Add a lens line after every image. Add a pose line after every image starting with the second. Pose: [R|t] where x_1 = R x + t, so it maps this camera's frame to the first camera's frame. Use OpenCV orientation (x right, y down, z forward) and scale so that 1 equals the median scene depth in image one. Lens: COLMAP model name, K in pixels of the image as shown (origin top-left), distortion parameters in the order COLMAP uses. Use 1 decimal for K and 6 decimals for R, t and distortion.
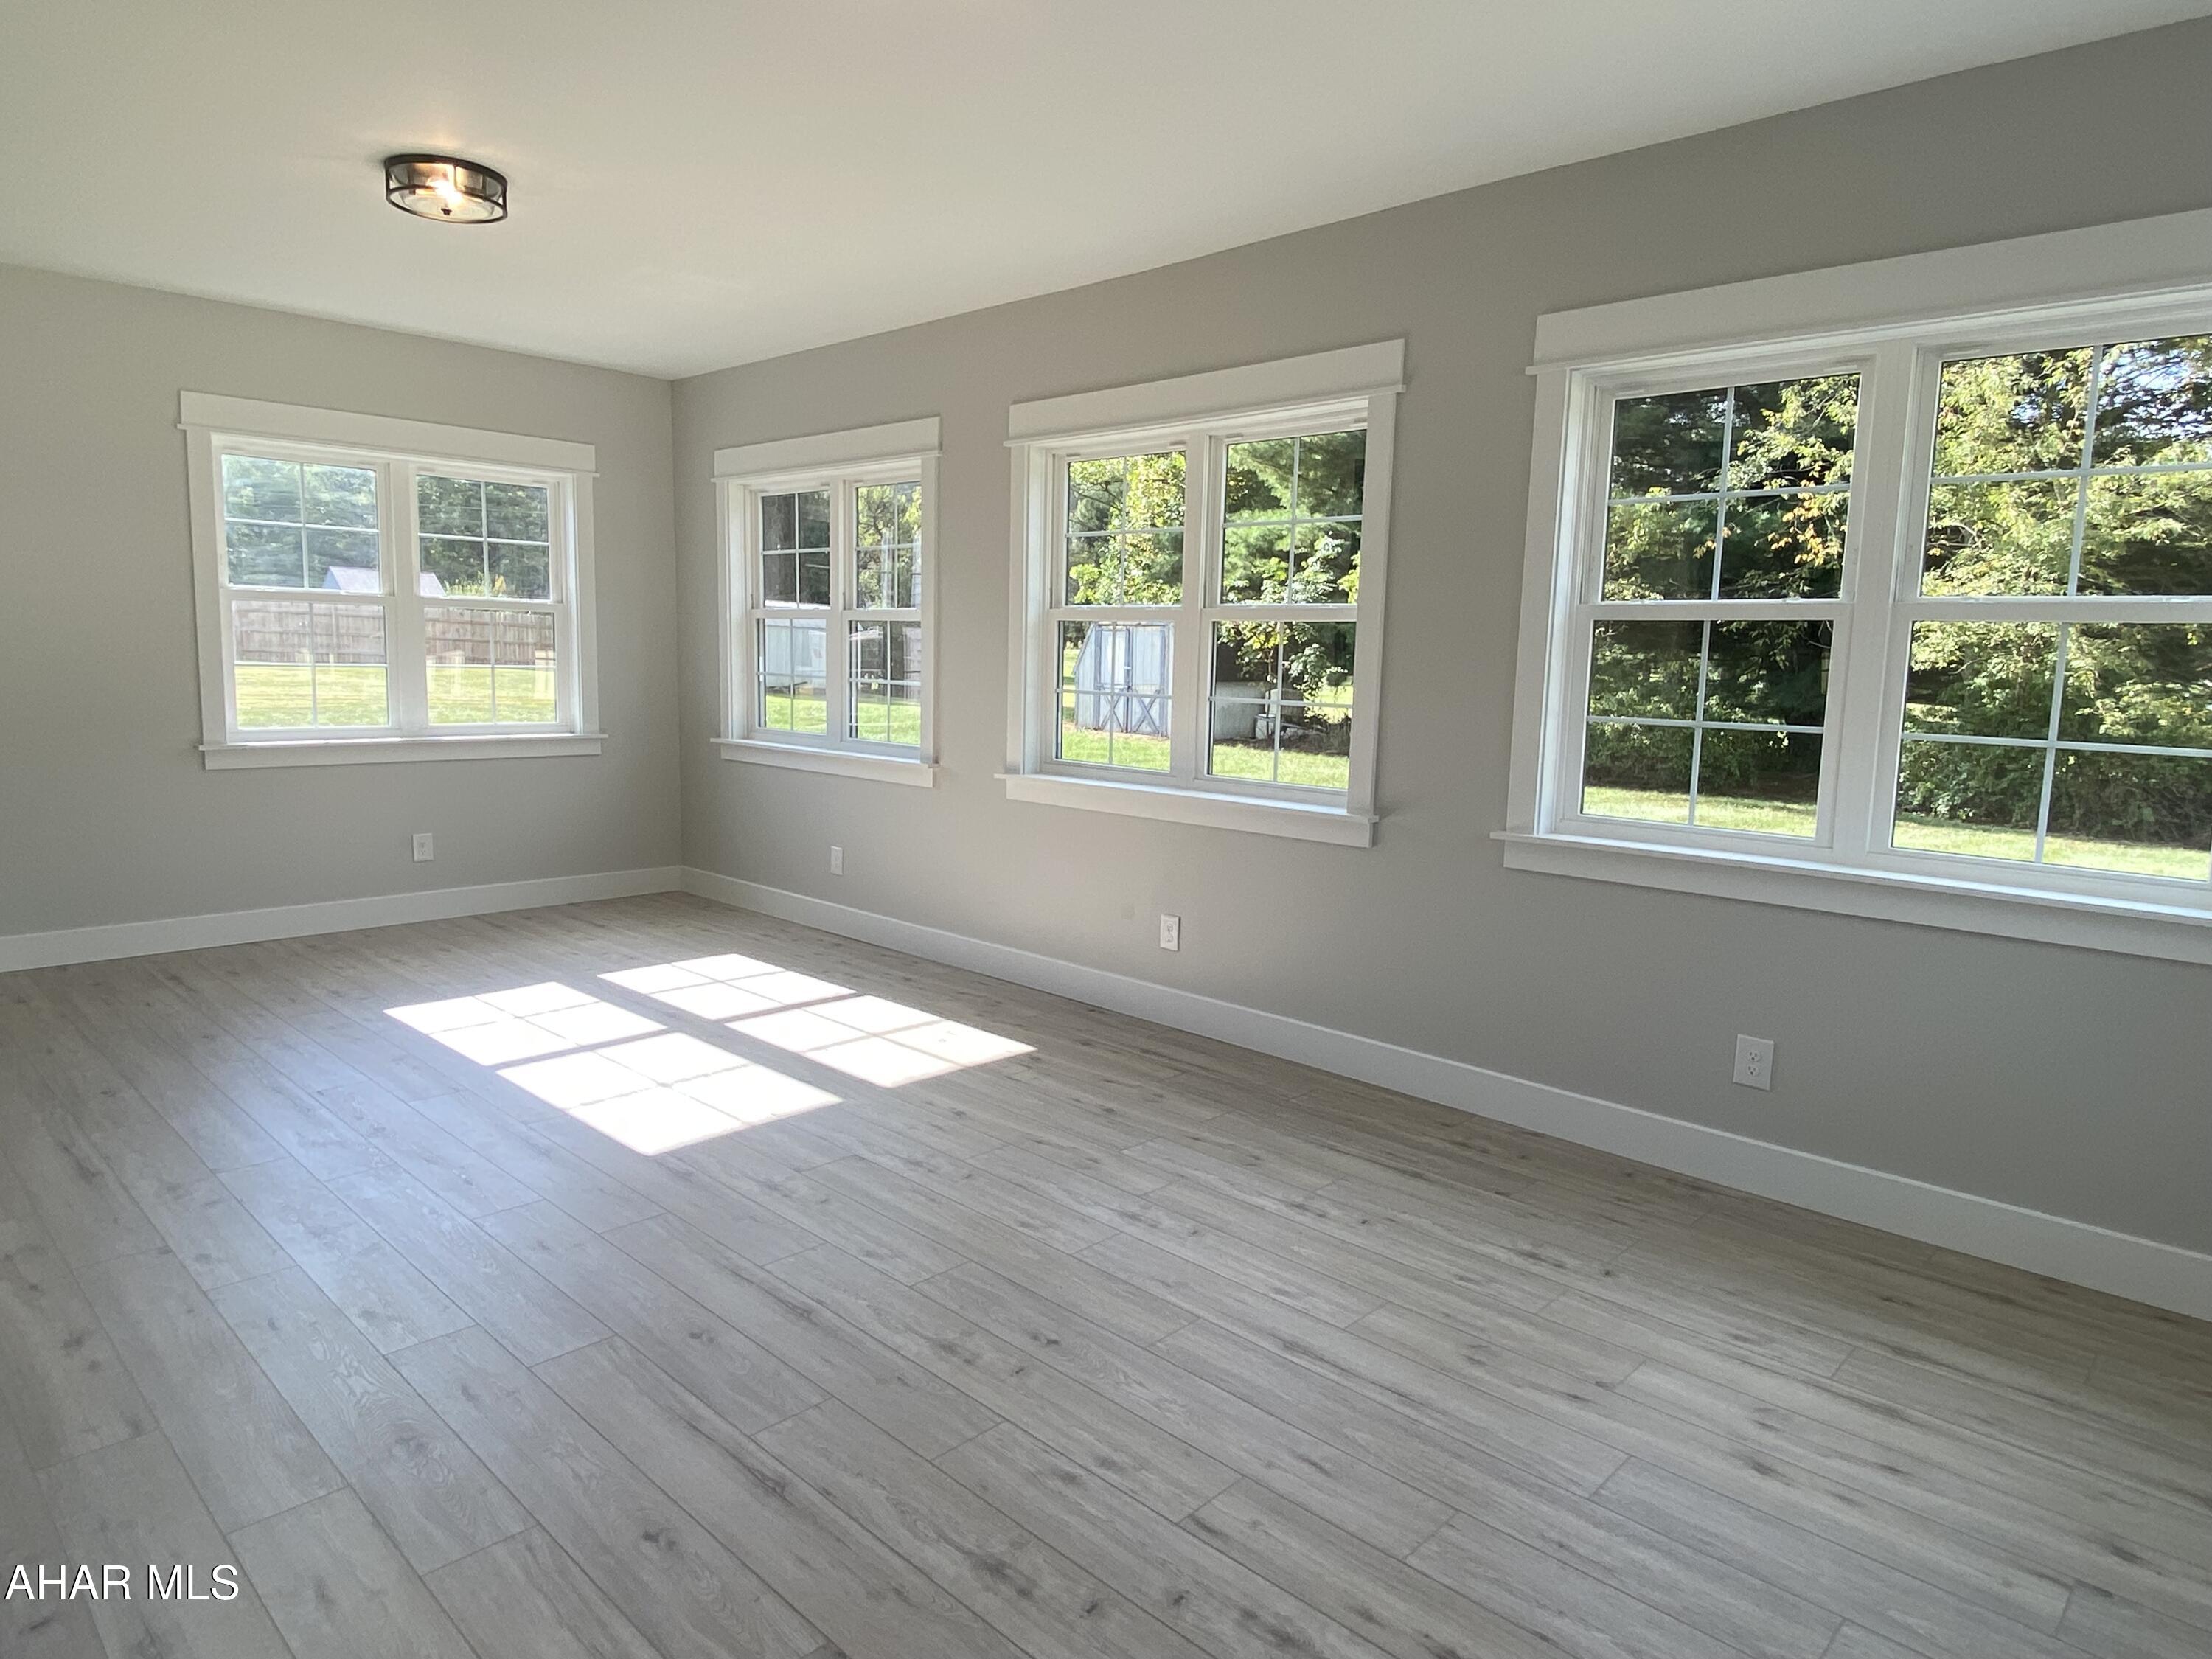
lens RADIAL K [[1322.9, 0, 1084.4], [0, 1322.9, 817.3], [0, 0, 1]] dist [0.036356, -0.038765]
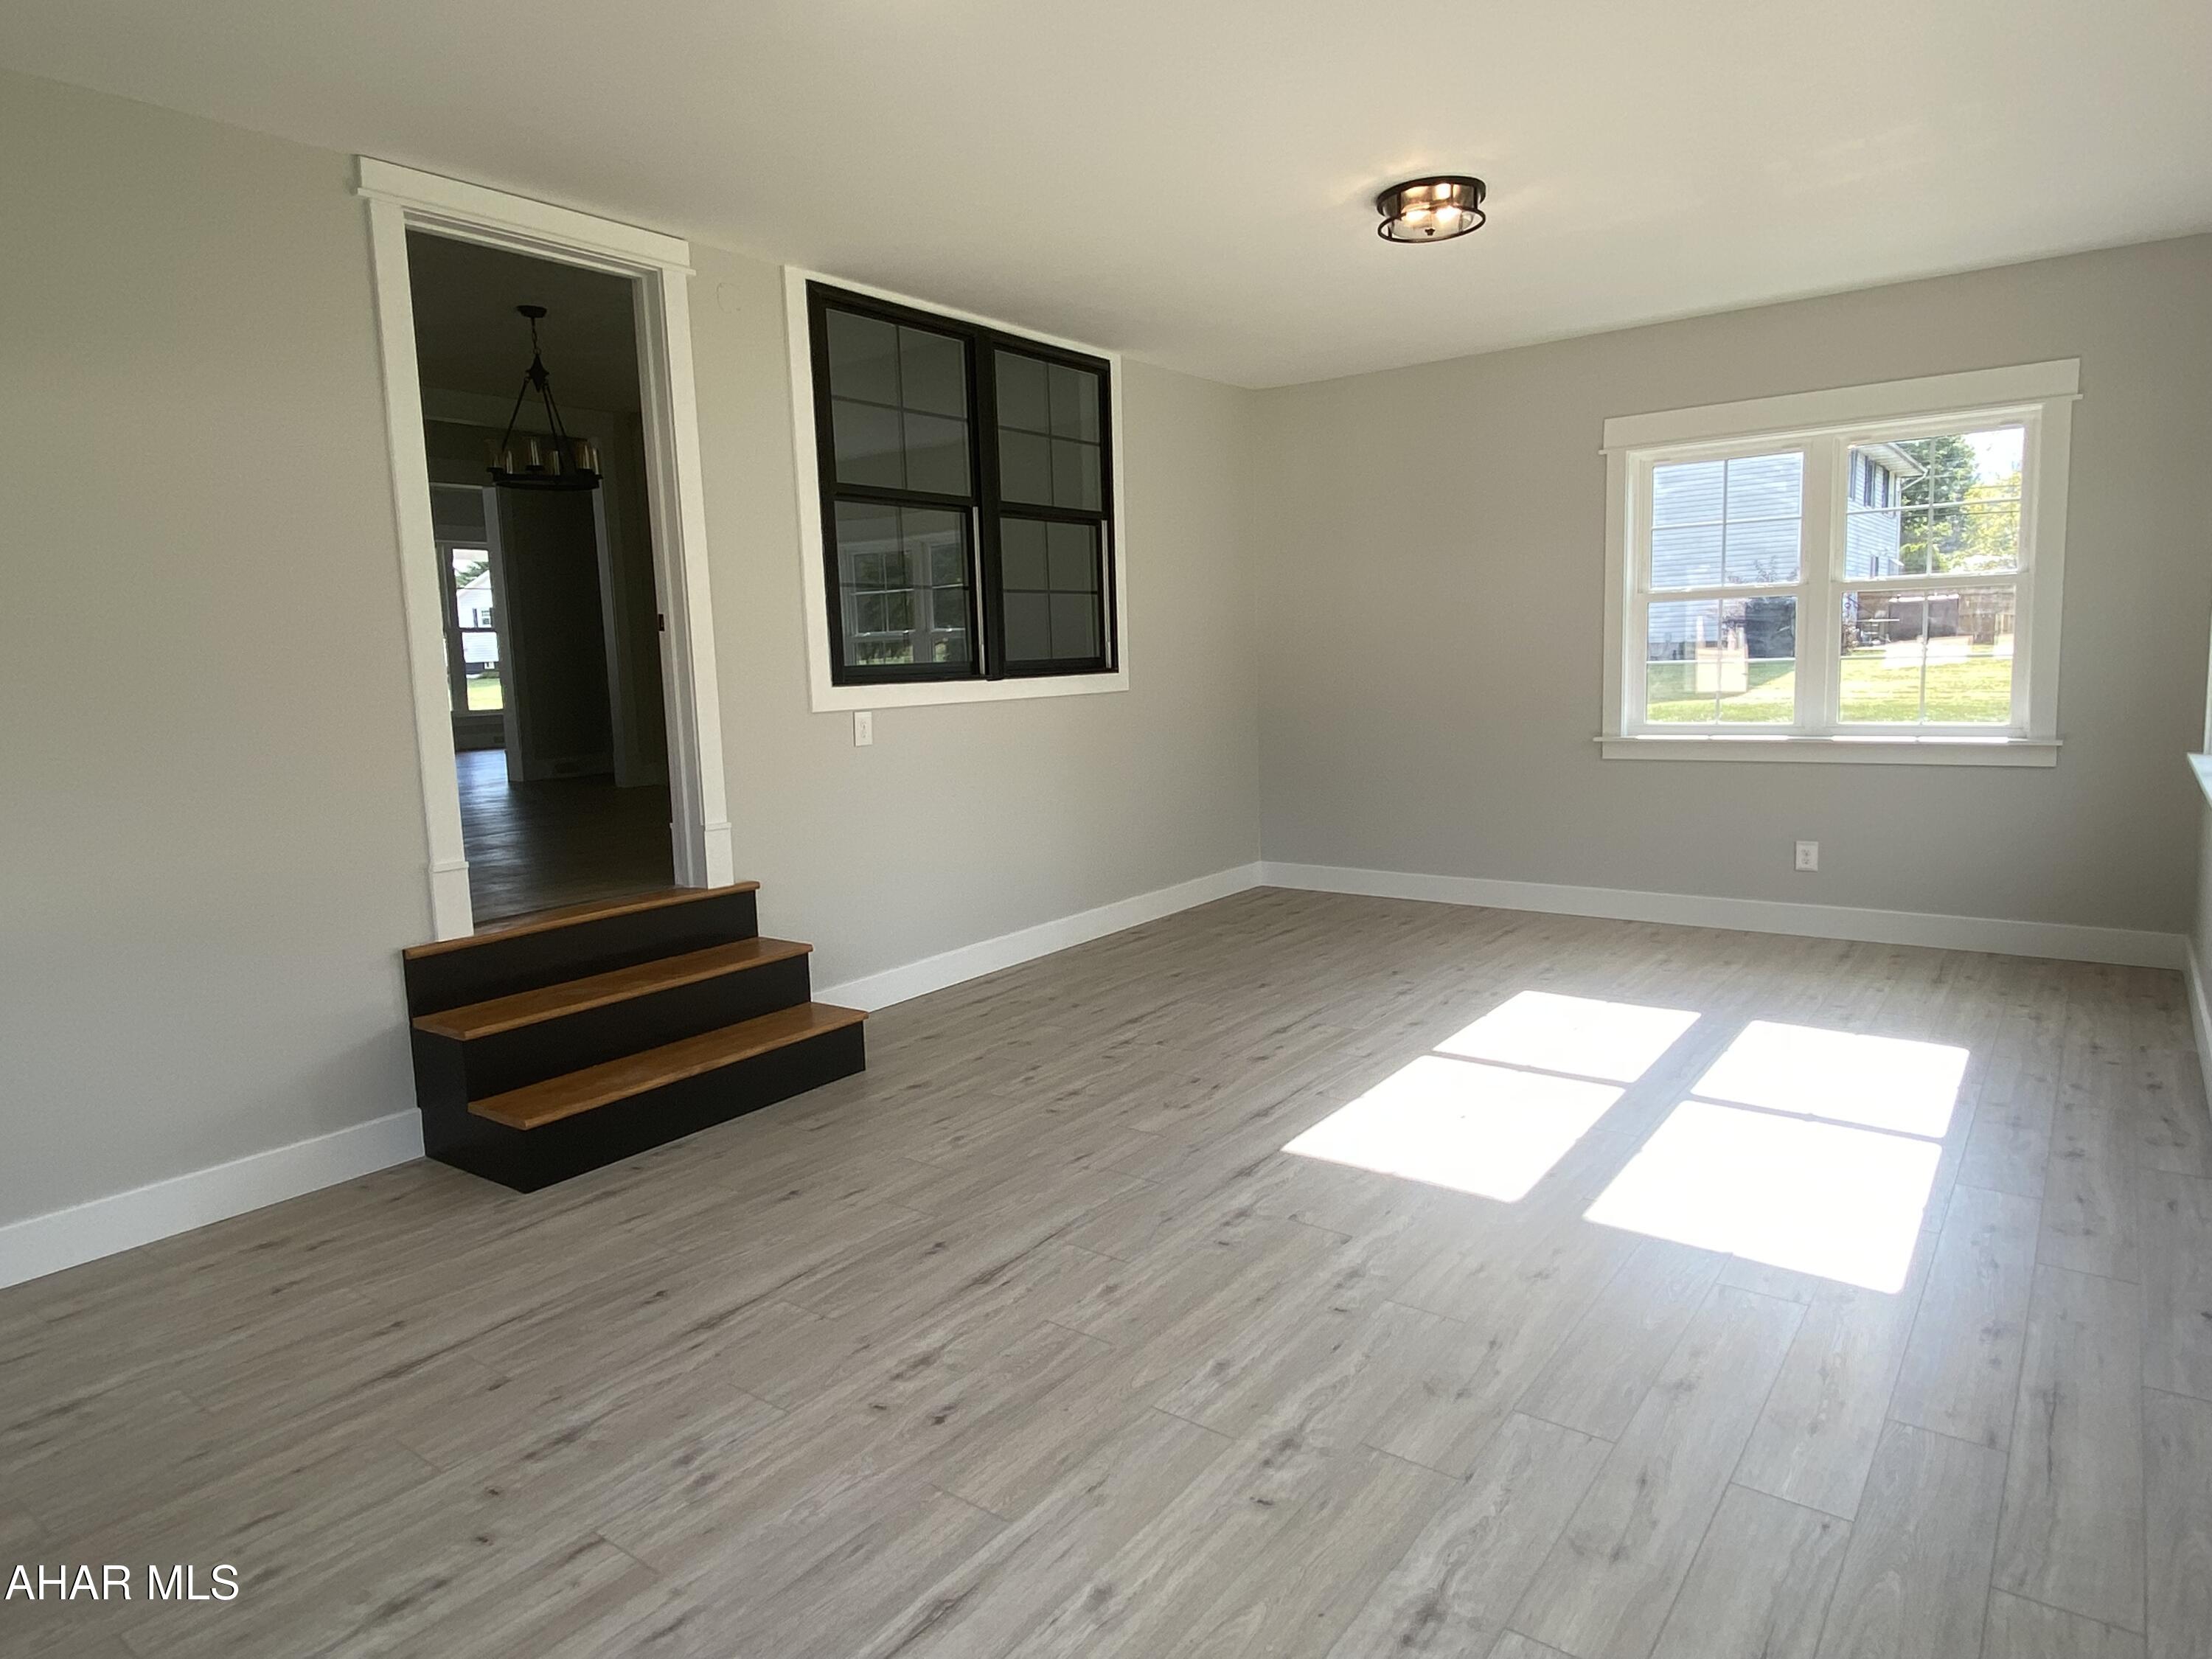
lens RADIAL K [[1322.9, 0, 1122.1], [0, 1322.9, 813.8], [0, 0, 1]] dist [0.036356, -0.038765]
pose [[0.139252, 0.099323, -0.985263, 0.588065], [-0.090080, 0.992103, 0.087281, -0.073681], [0.986151, 0.076599, 0.147099, 0.664540]]
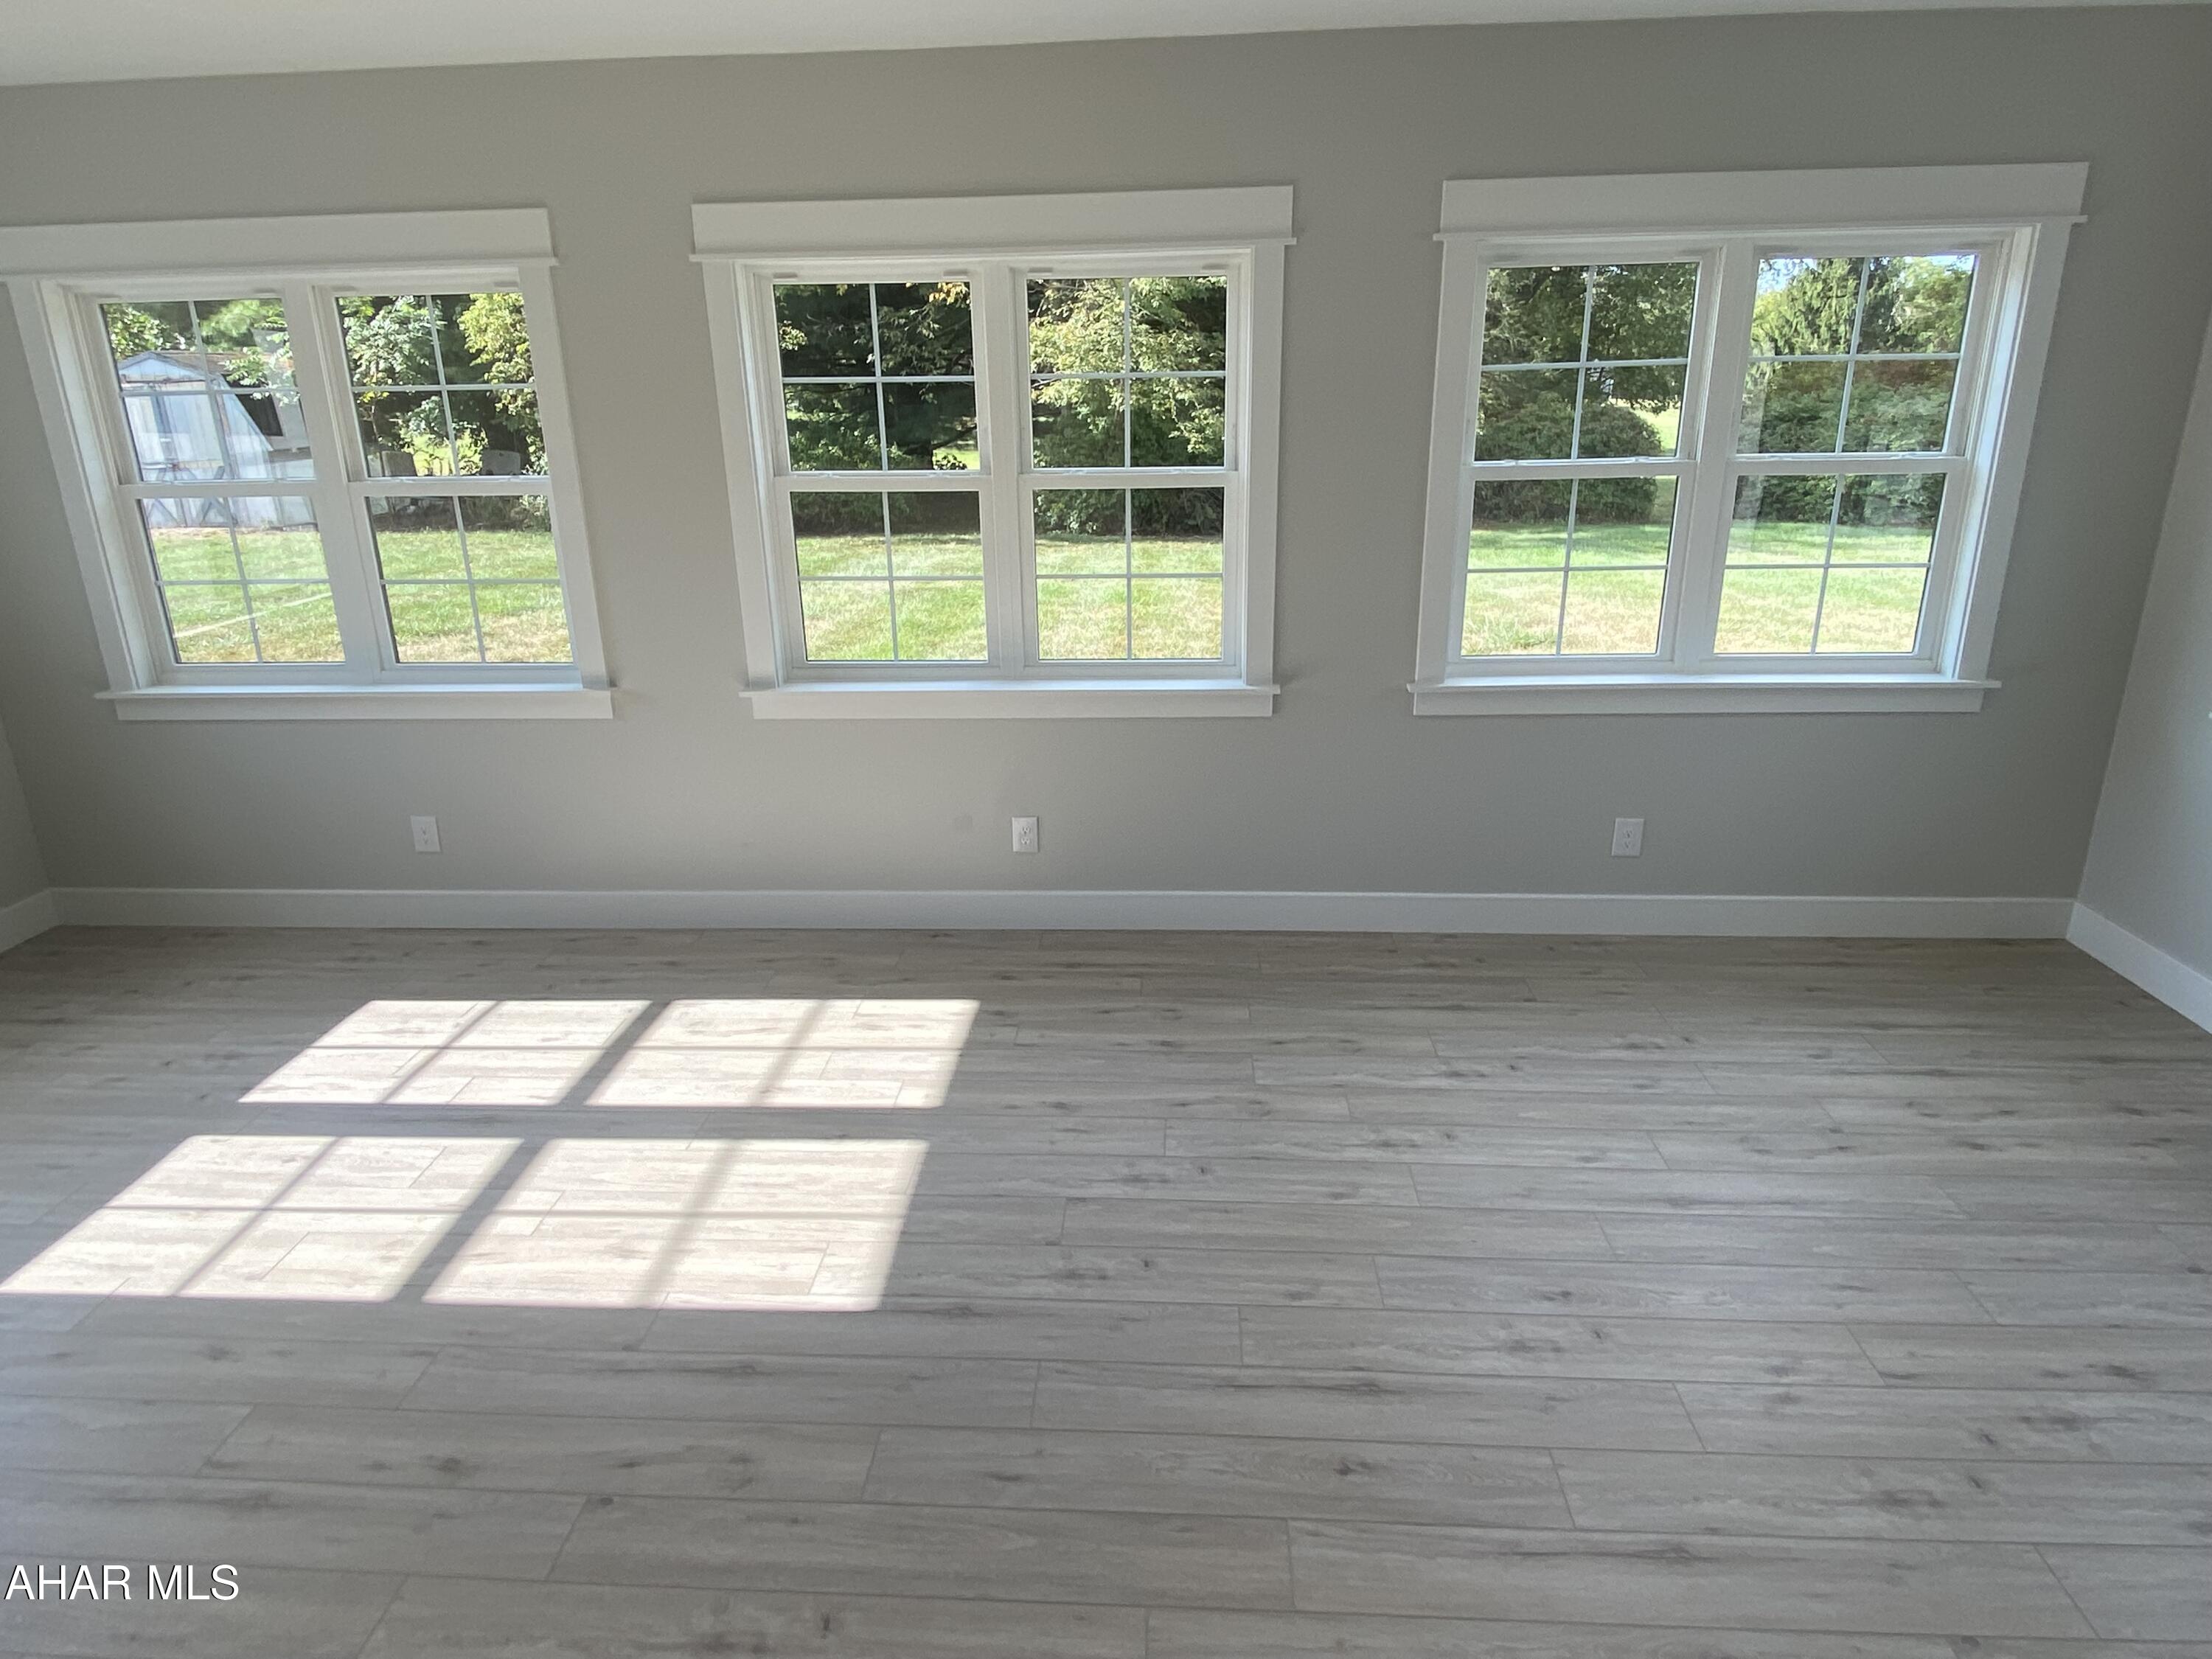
lens RADIAL K [[1322.9, 0, 1099.7], [0, 1322.9, 829.8], [0, 0, 1]] dist [0.036356, -0.038765]
pose [[0.759117, -0.249428, 0.601272, -0.583671], [0.119966, 0.961461, 0.247388, -0.180164], [-0.639805, -0.115664, 0.759784, 0.332918]]
